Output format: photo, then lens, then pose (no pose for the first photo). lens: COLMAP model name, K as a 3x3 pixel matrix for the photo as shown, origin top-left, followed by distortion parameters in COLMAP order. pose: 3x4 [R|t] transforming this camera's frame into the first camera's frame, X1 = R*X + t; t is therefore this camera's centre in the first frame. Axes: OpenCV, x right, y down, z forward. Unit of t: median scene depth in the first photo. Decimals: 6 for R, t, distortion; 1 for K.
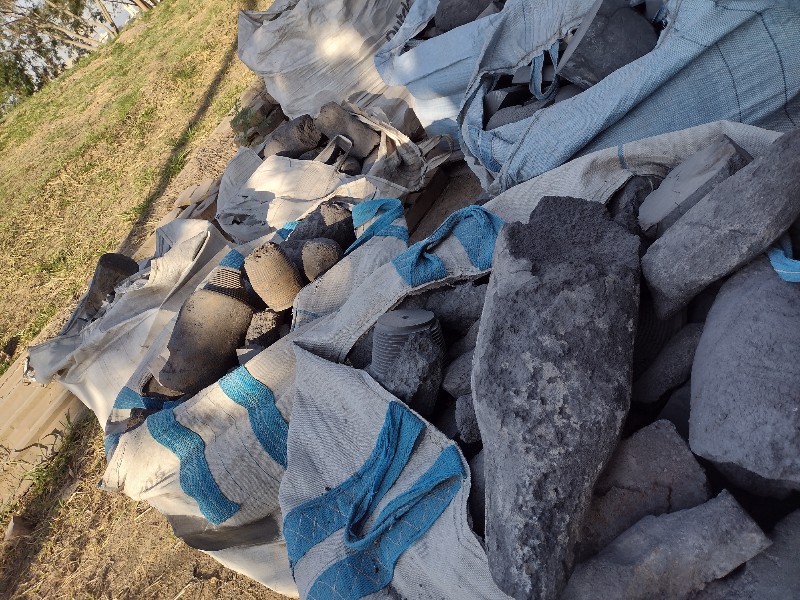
lens RADIAL K [[583.4, 0, 400.0], [0, 583.4, 300.0], [0, 0, 1]] dist [0.060701, -0.091366]
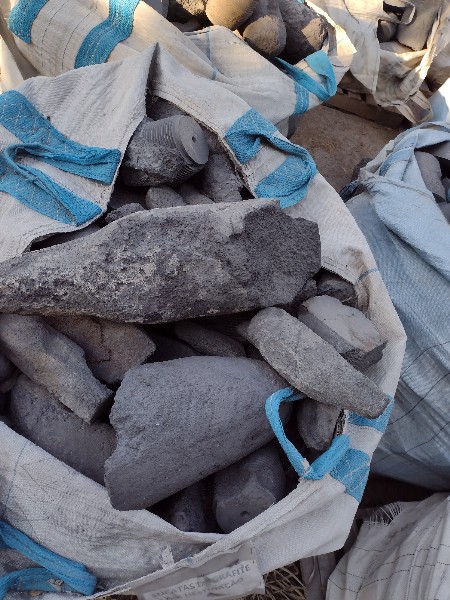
lens RADIAL K [[451.0, 0, 225.0], [0, 451.0, 300.0], [0, 0, 1]] dist [0.087469, -0.105928]
pose [[0.294795, 0.901590, 0.316594, 0.029846], [-0.942369, 0.219442, 0.252558, -0.207540], [0.158230, -0.372801, 0.914321, 0.032186]]
